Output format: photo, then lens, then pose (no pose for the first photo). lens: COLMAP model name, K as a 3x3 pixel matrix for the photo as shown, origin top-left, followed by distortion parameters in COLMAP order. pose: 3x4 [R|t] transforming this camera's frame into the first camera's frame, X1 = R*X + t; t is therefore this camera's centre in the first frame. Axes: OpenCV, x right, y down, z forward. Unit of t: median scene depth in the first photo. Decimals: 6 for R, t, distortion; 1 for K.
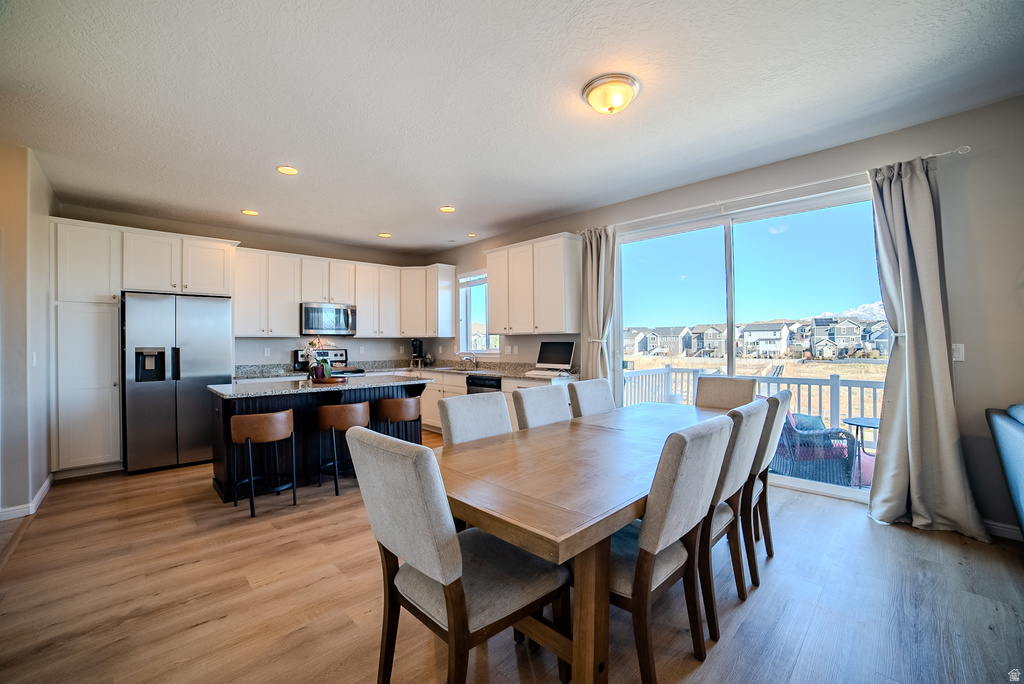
lens RADIAL K [[420.6, 0, 511.5], [0, 420.6, 342.4], [0, 0, 1]] dist [-0.058085, 0.001259]
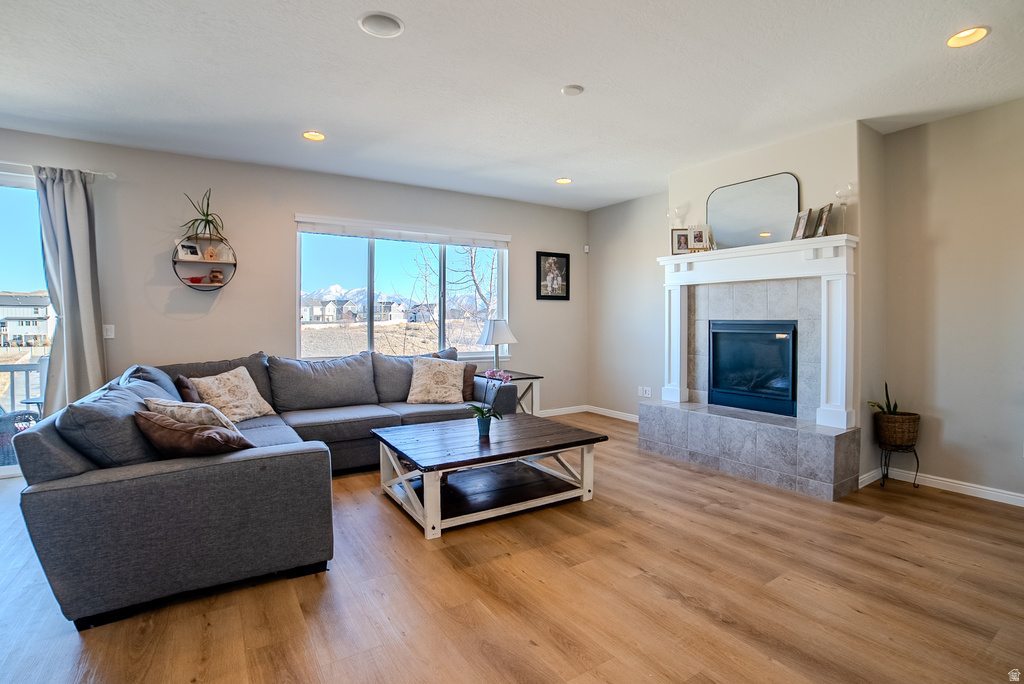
lens RADIAL K [[502.1, 0, 570.6], [0, 502.1, 326.1], [0, 0, 1]] dist [-0.065956, 0.009550]
pose [[0.151841, -0.001235, 0.988404, -0.072902], [-0.003637, 0.999992, 0.001809, -0.000706], [-0.988398, -0.003870, 0.151835, -0.338771]]
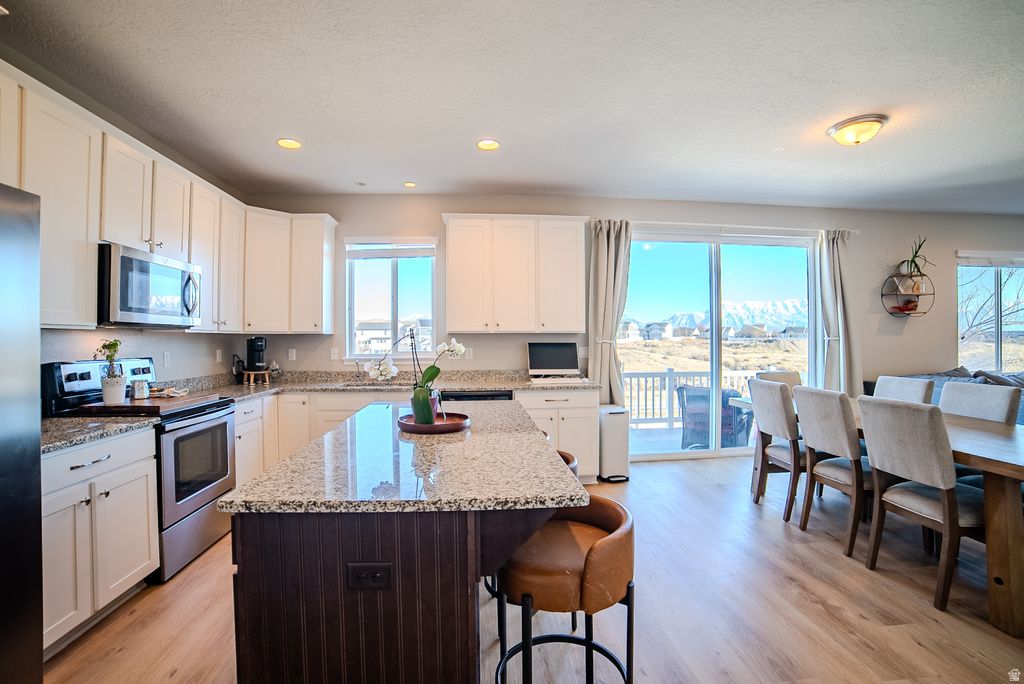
lens RADIAL K [[455.2, 0, 512.1], [0, 455.2, 333.3], [0, 0, 1]] dist [-0.071643, 0.003603]
pose [[0.634151, 0.015967, 0.773044, -0.585566], [-0.002921, 0.999829, -0.018255, -0.002945], [-0.773204, 0.009318, 0.634089, 0.444475]]
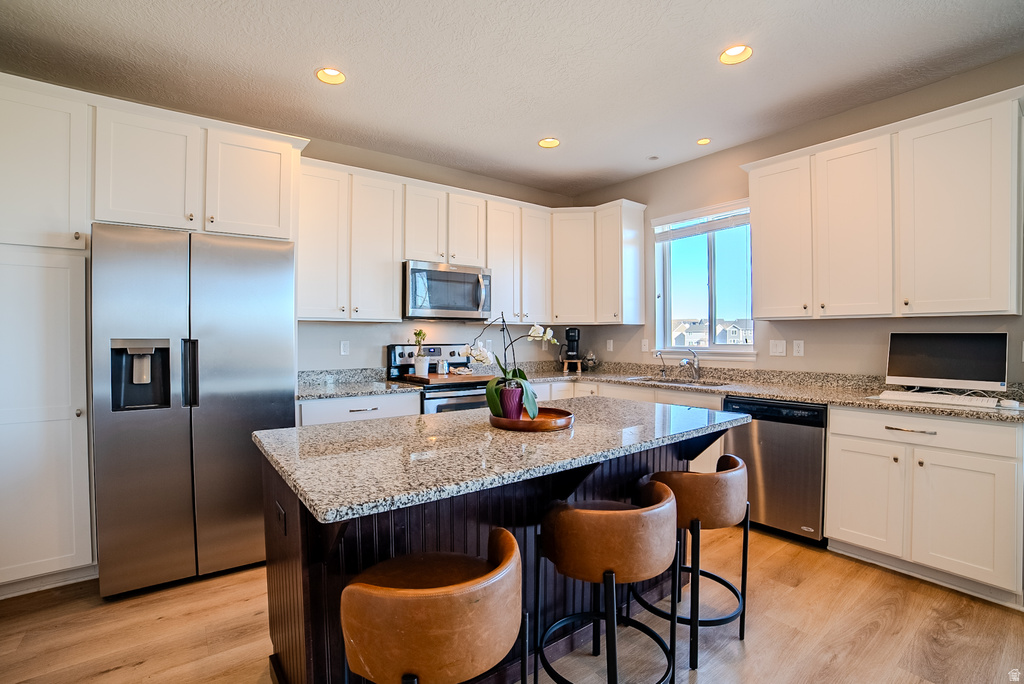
lens RADIAL K [[470.5, 0, 500.8], [0, 470.5, 339.3], [0, 0, 1]] dist [-0.065419, 0.000469]
pose [[0.991773, 0.007724, -0.127776, -0.301993], [-0.006631, 0.999938, 0.008980, 0.004158], [0.127838, -0.008059, 0.991762, 0.389346]]
